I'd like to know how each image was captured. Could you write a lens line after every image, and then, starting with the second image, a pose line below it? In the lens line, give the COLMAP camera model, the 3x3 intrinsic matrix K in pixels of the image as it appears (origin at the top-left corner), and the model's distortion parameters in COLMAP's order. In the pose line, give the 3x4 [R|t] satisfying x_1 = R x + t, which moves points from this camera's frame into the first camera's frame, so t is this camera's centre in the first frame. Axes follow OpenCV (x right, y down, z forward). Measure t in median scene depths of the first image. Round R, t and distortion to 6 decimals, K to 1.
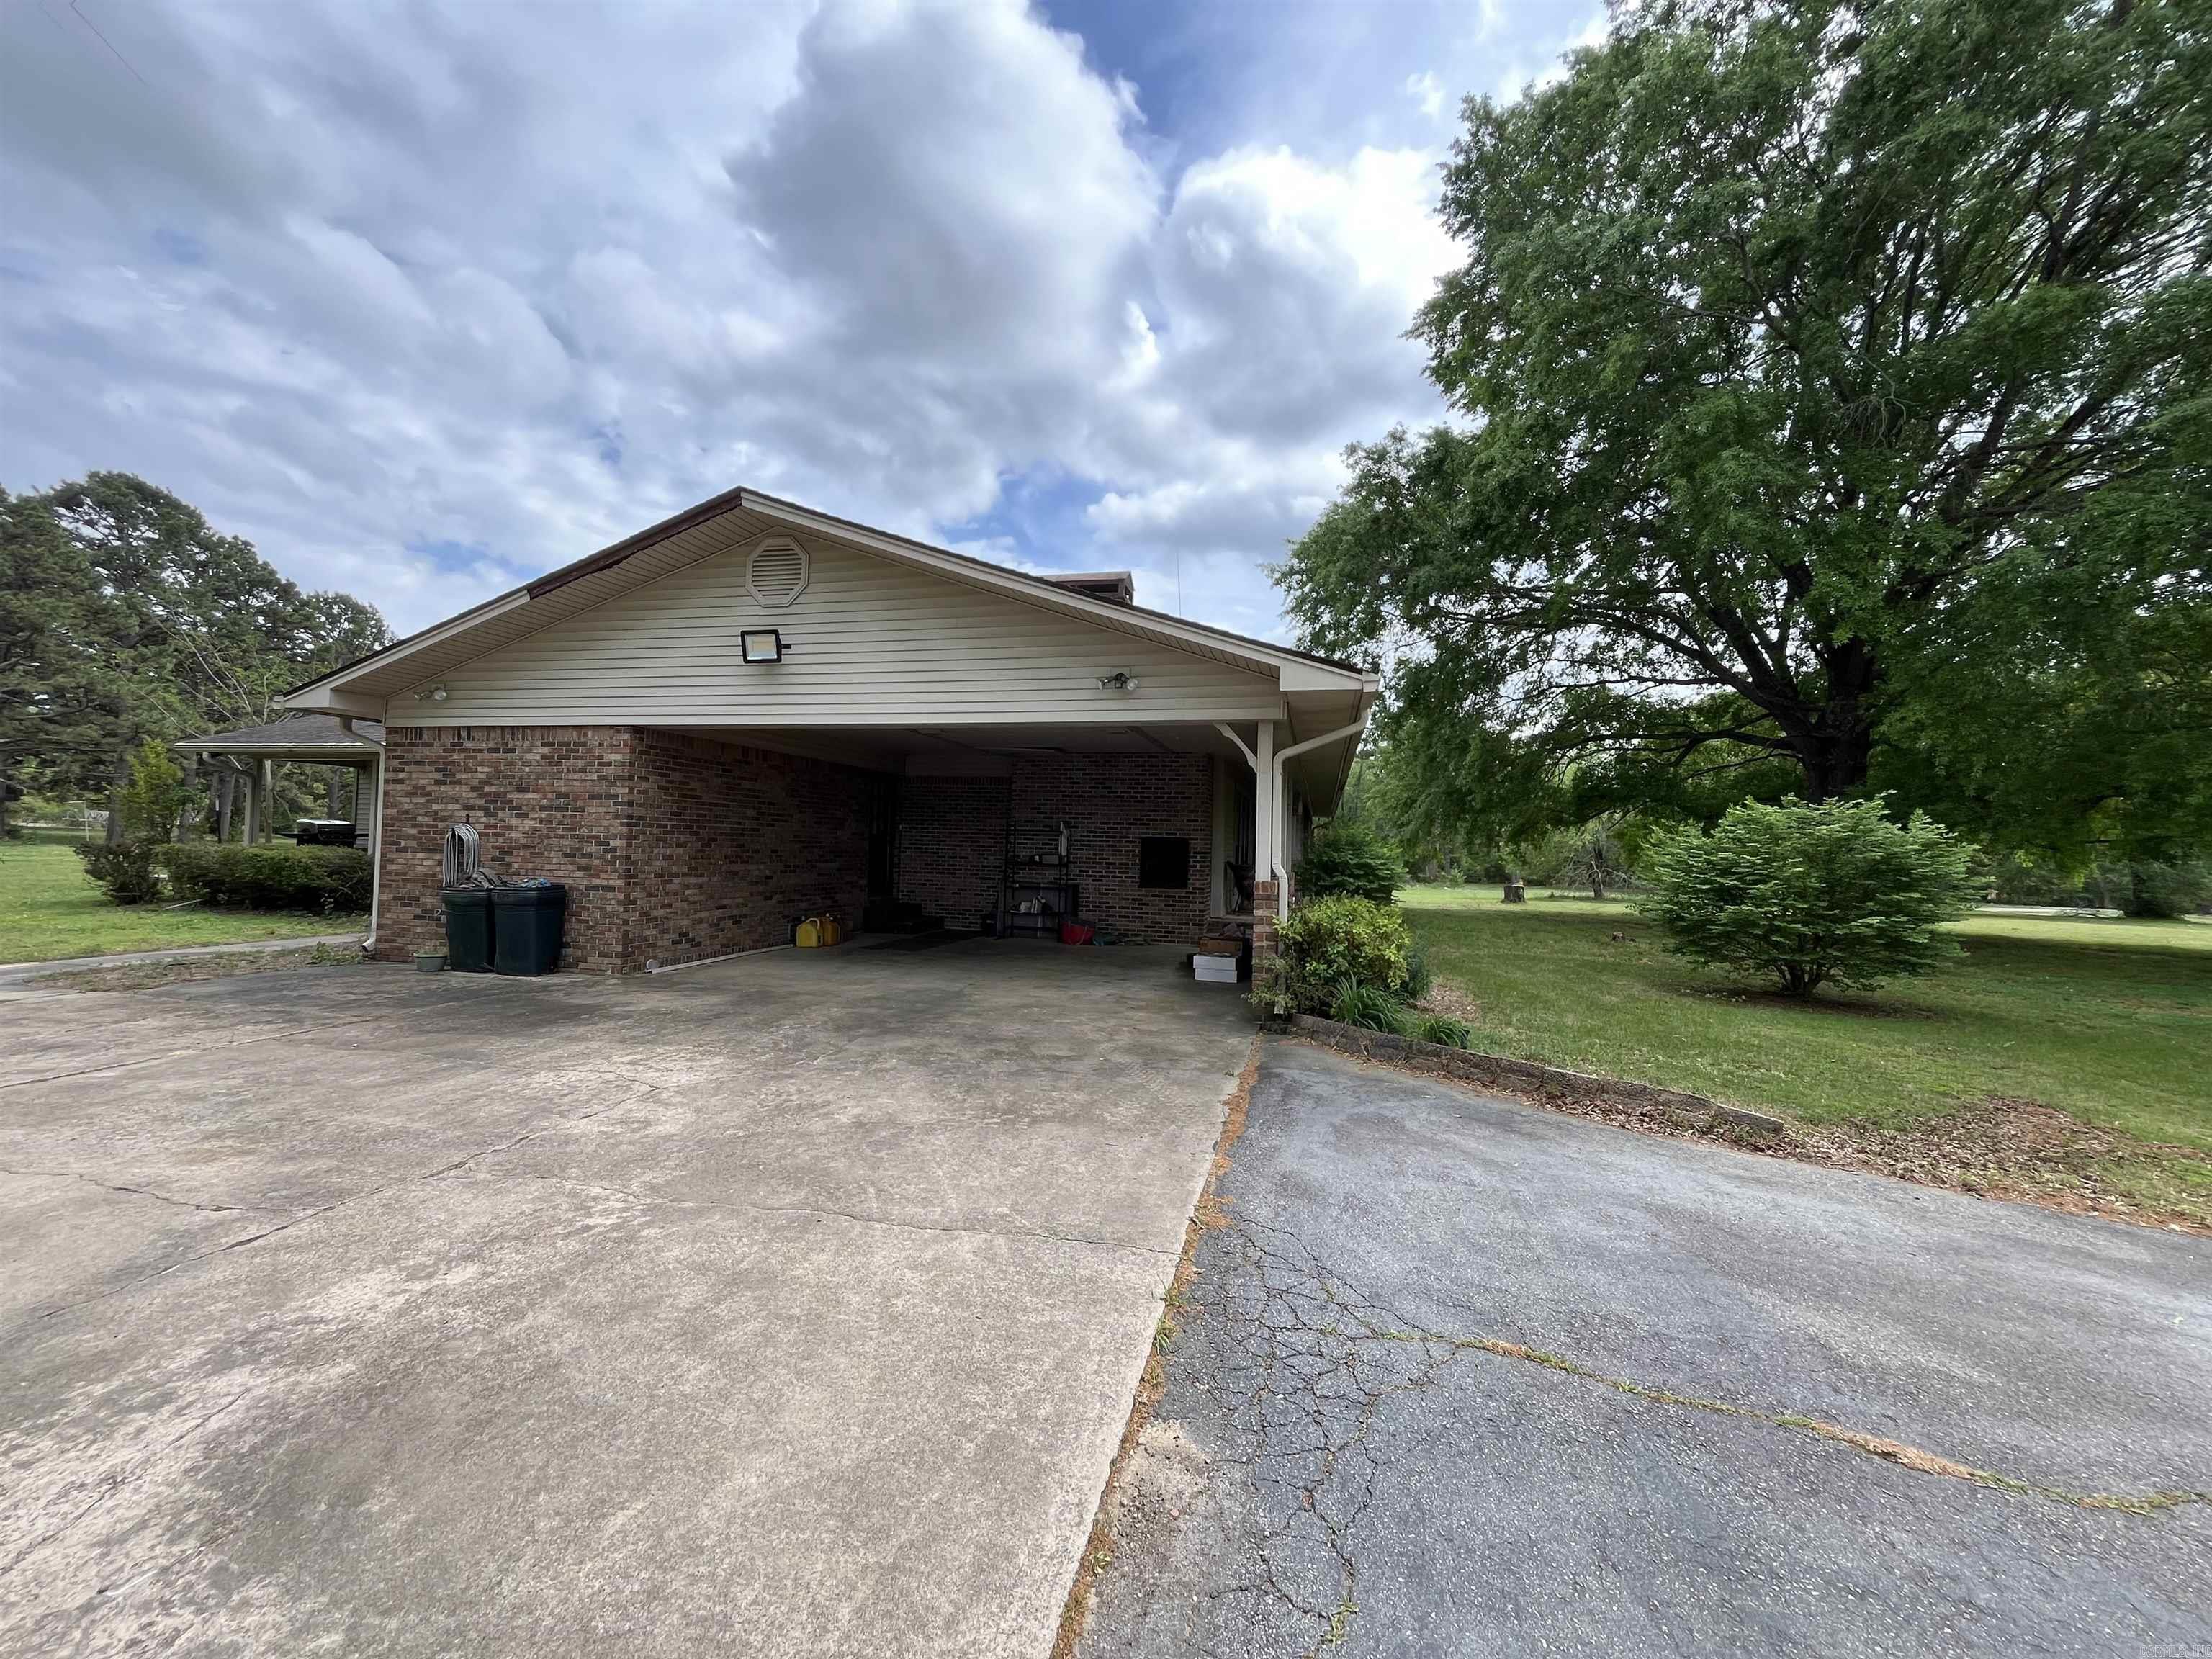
lens RADIAL K [[892.5, 0, 1121.2], [0, 892.5, 795.4], [0, 0, 1]] dist [-0.004465, -0.000275]
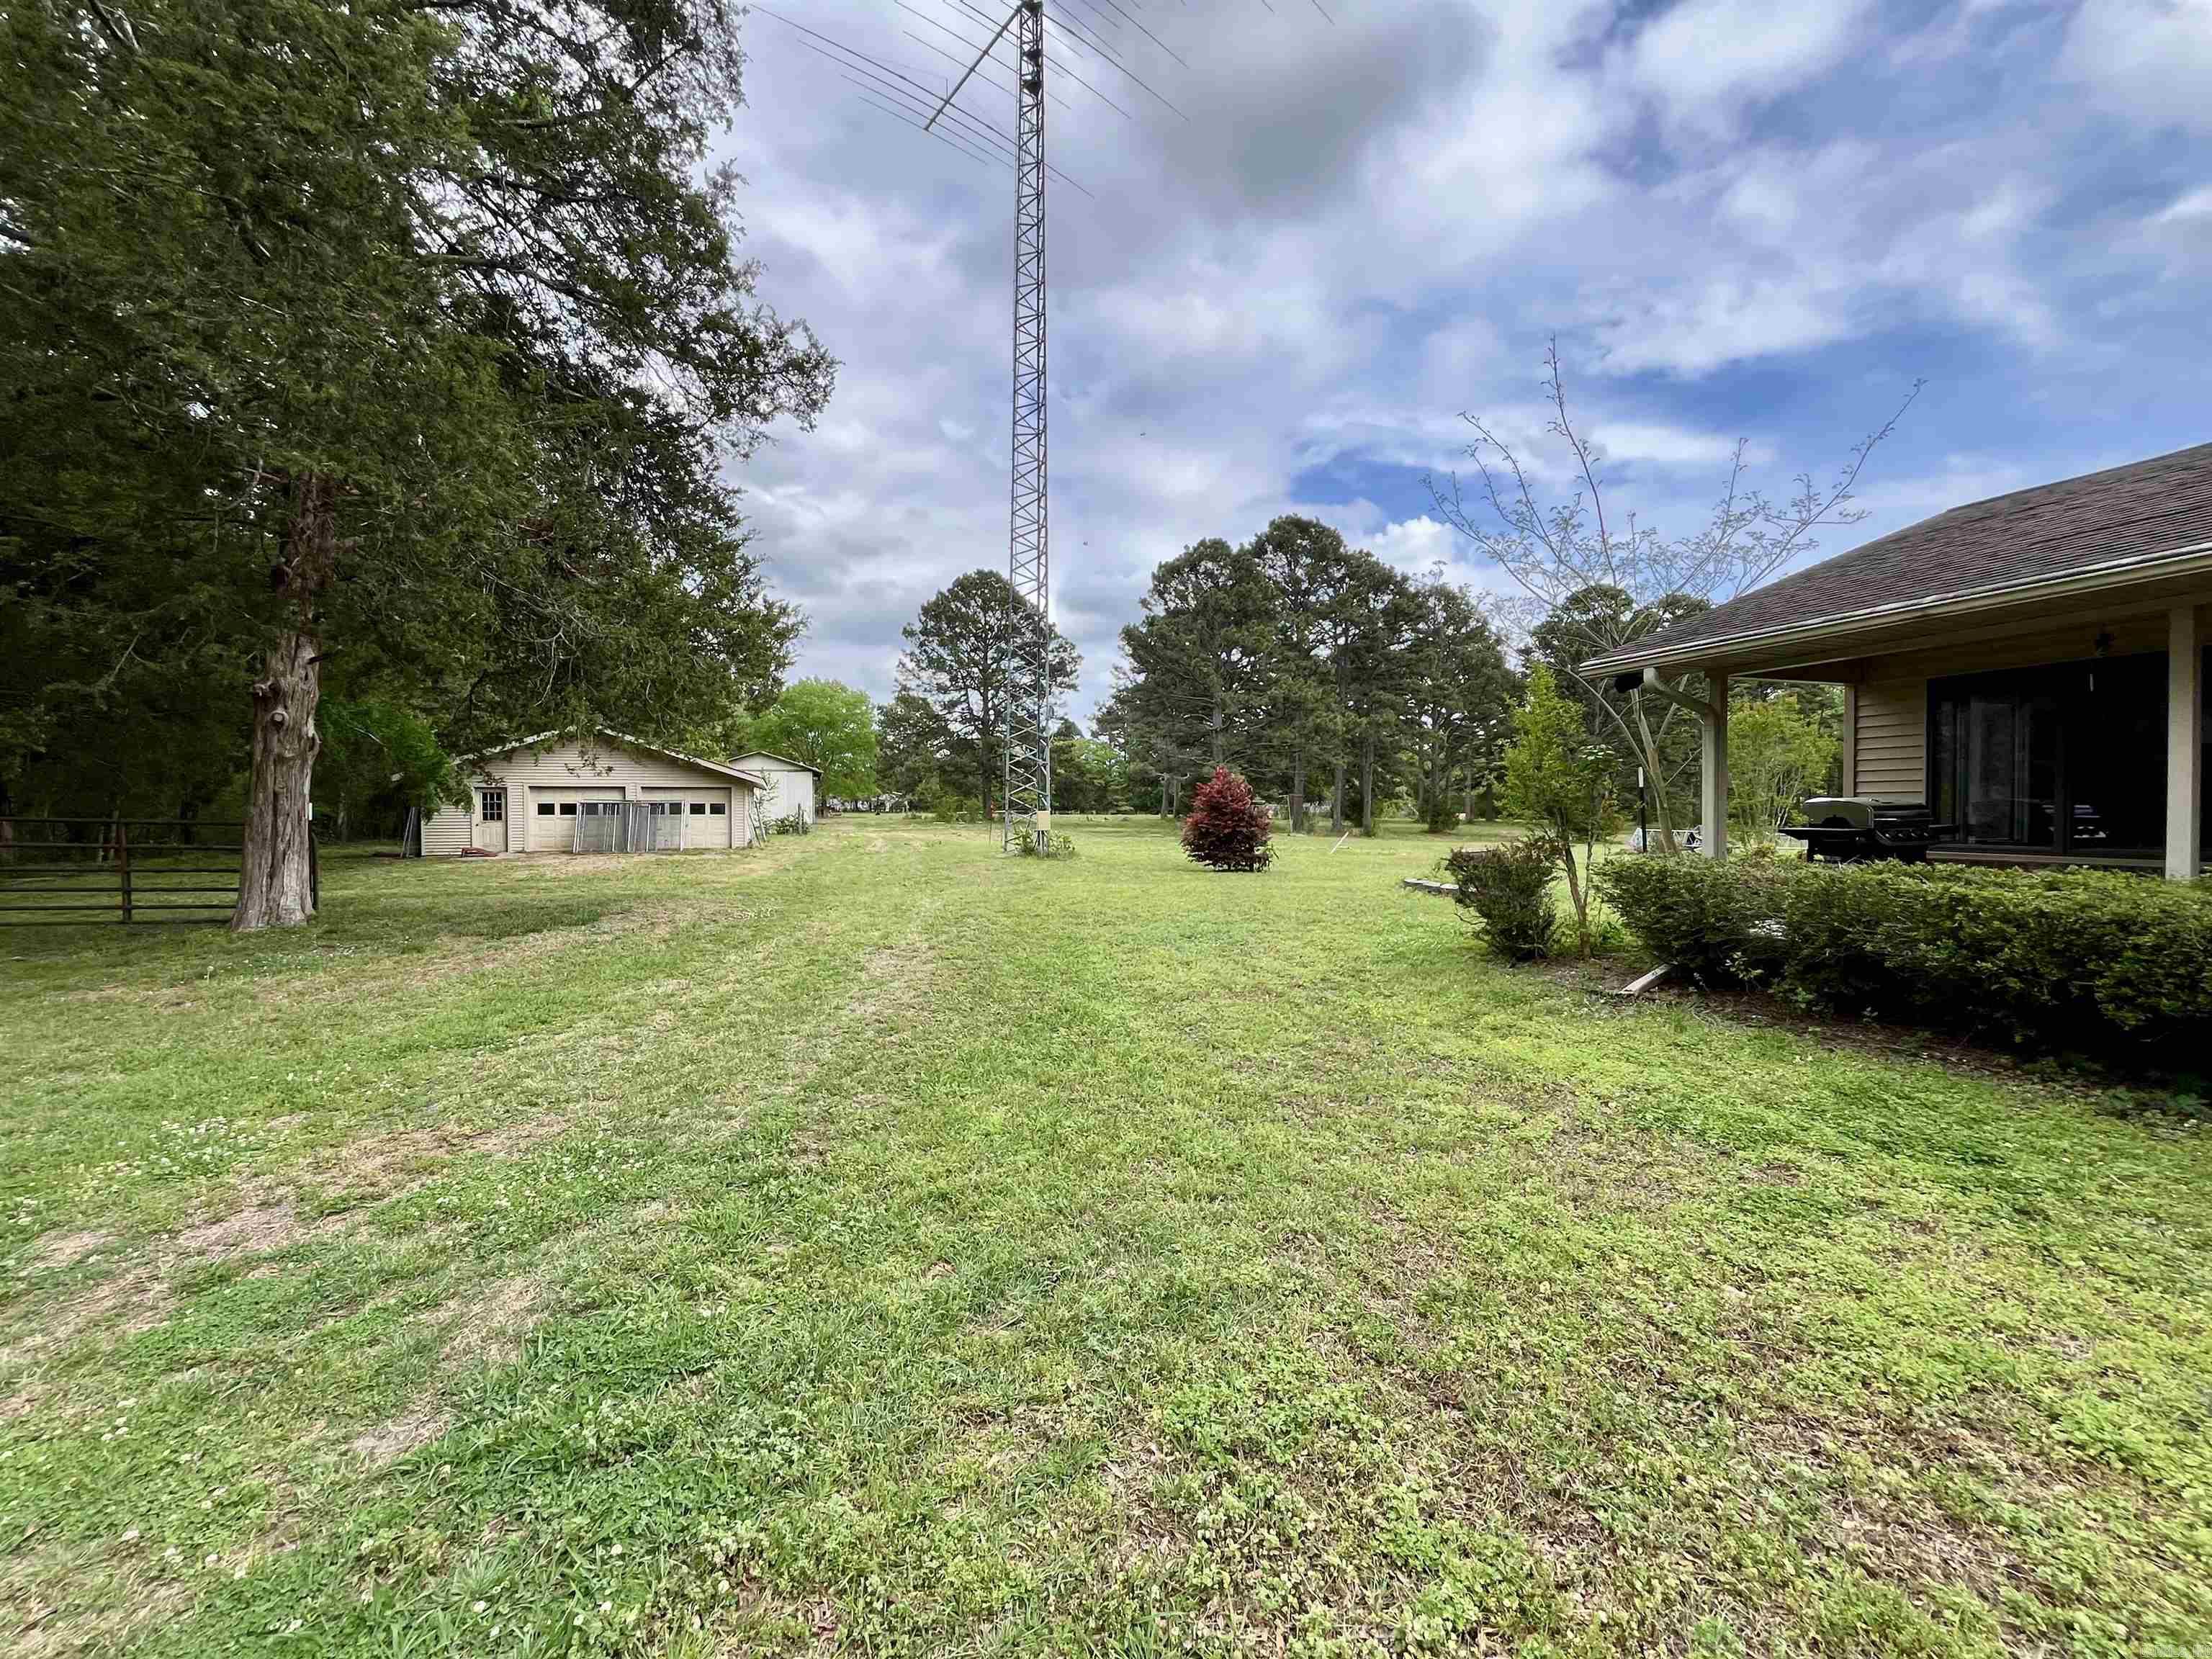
lens RADIAL K [[892.5, 0, 1109.3], [0, 892.5, 826.5], [0, 0, 1]] dist [-0.004465, -0.000275]
pose [[0.521255, -0.011803, -0.853319, -0.287739], [0.064524, 0.997587, 0.025616, 0.002481], [0.850958, -0.068412, 0.520759, 0.180359]]
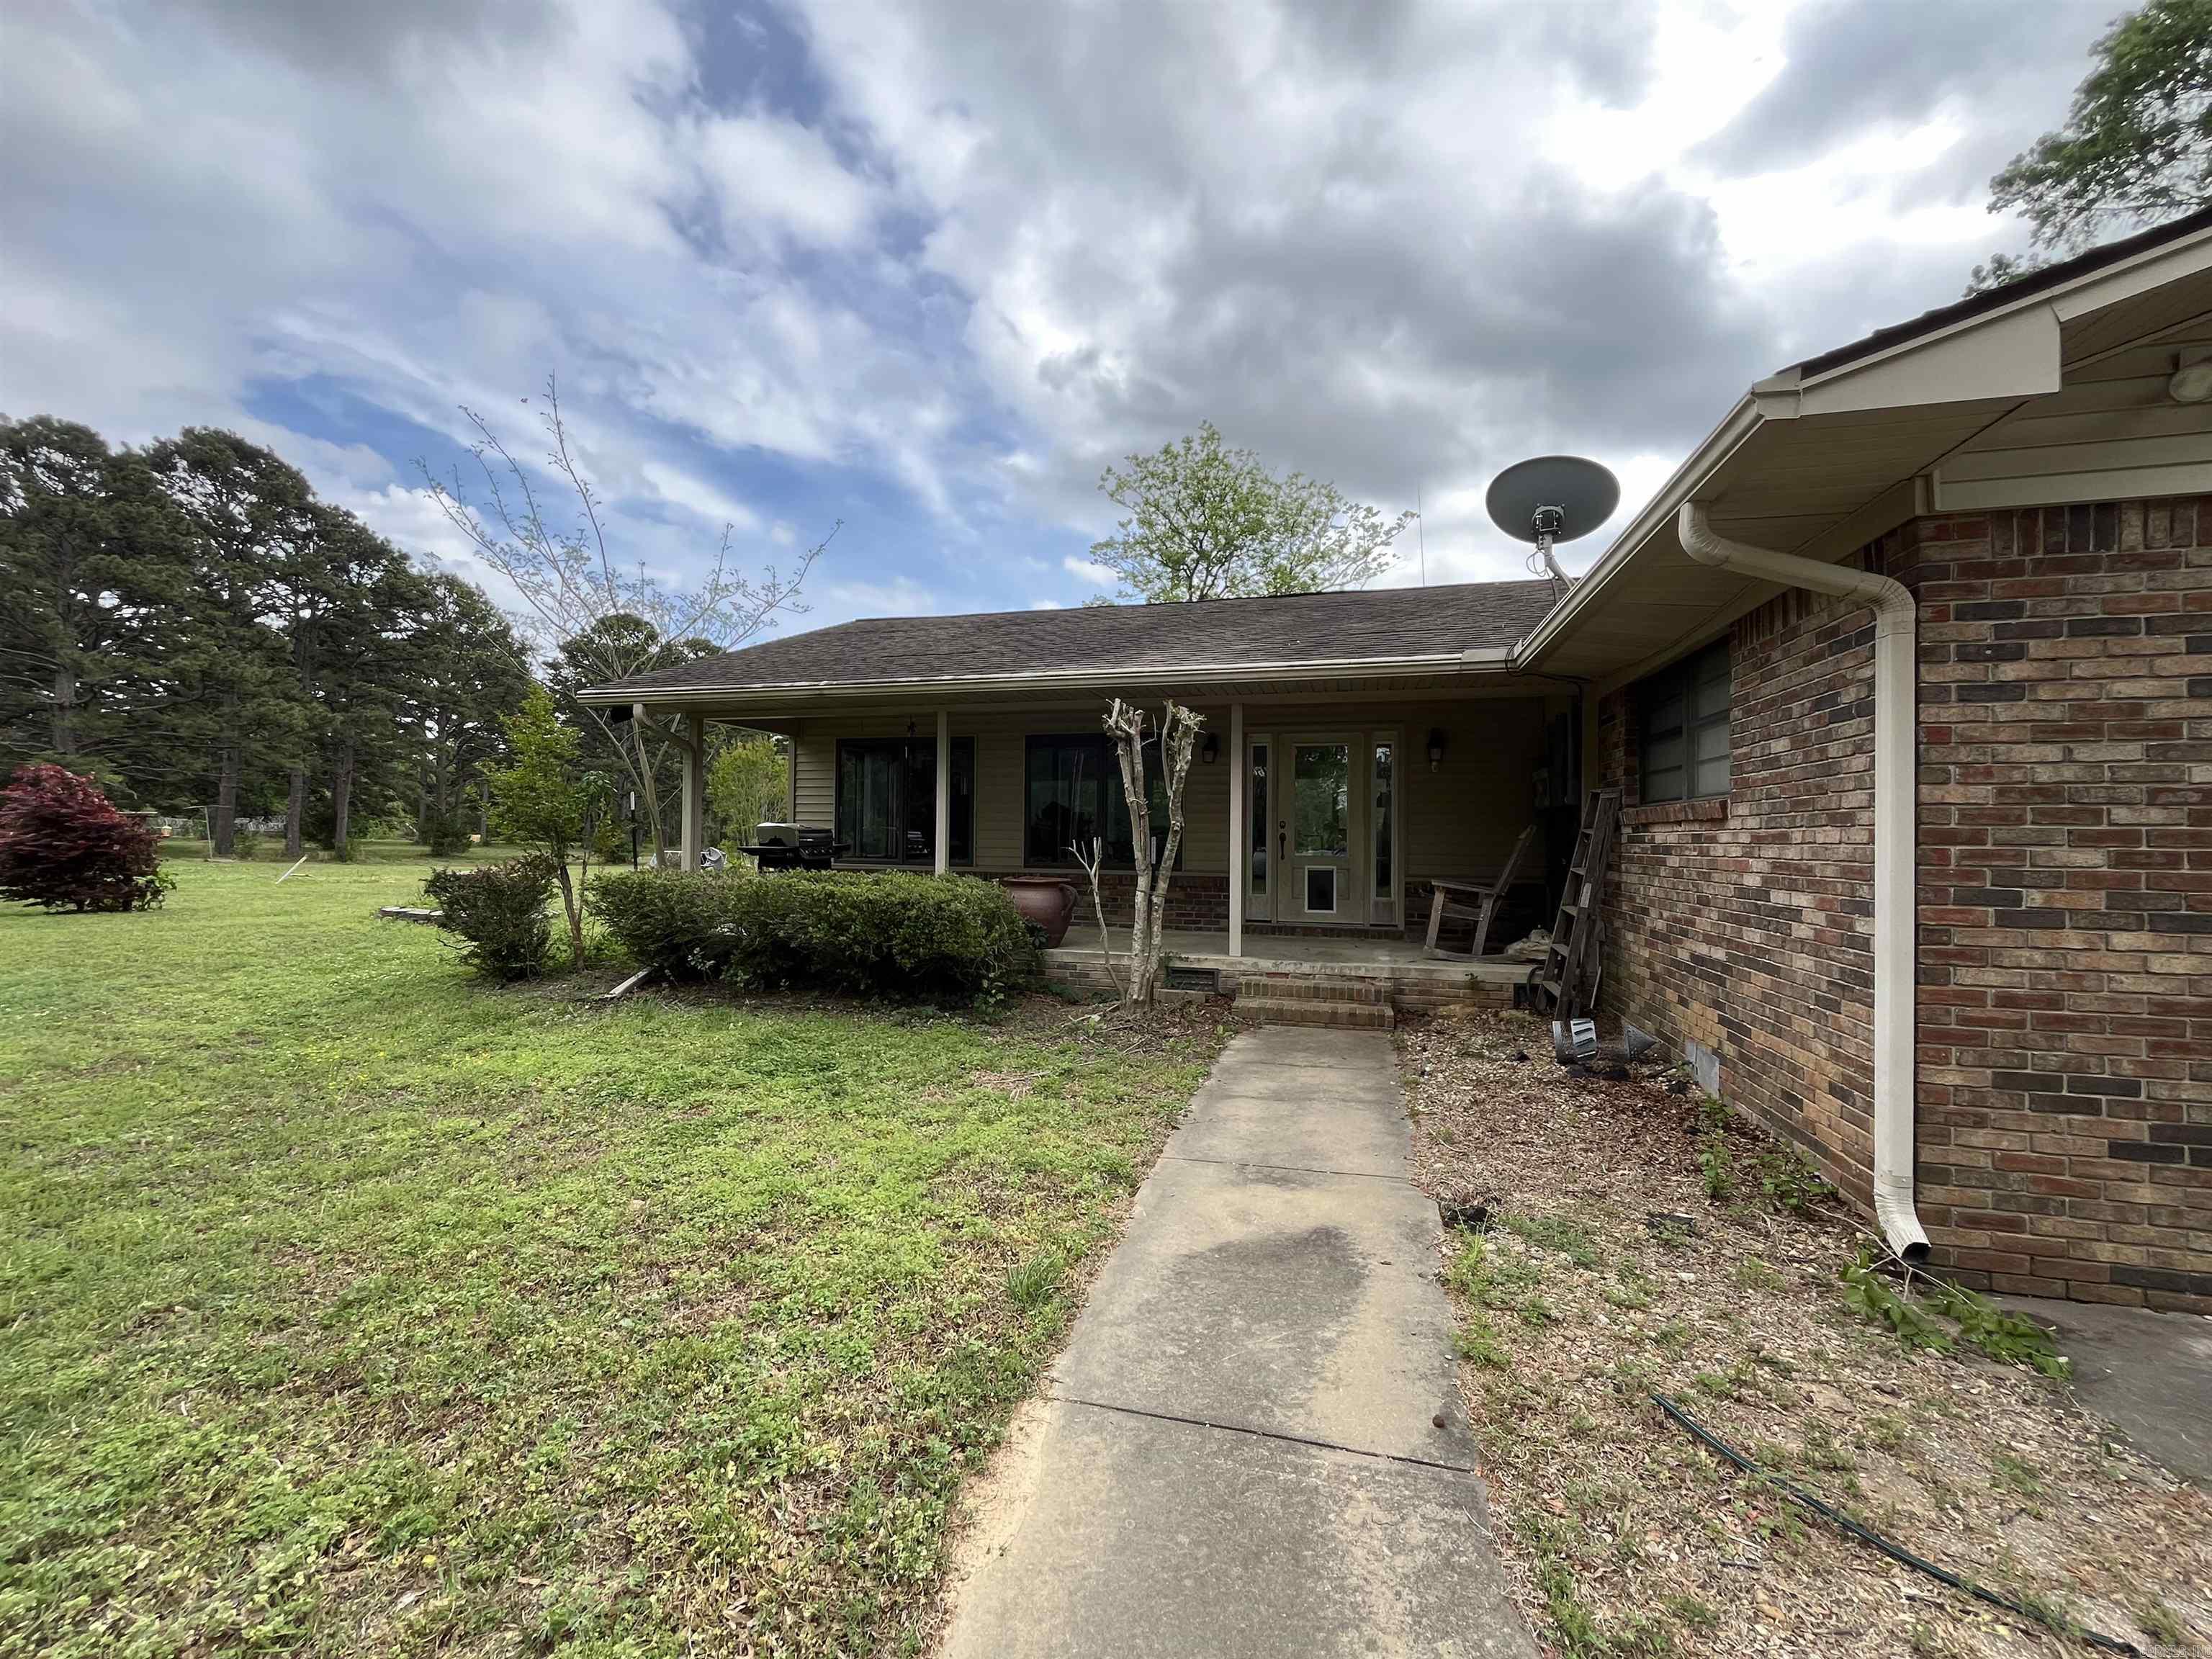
lens RADIAL K [[892.5, 0, 1100.3], [0, 892.5, 824.7], [0, 0, 1]] dist [-0.004465, -0.000275]
pose [[0.999211, -0.012522, -0.037696, -0.271359], [0.013999, 0.999135, 0.039162, 0.003209], [0.037173, -0.039658, 0.998522, 0.169519]]
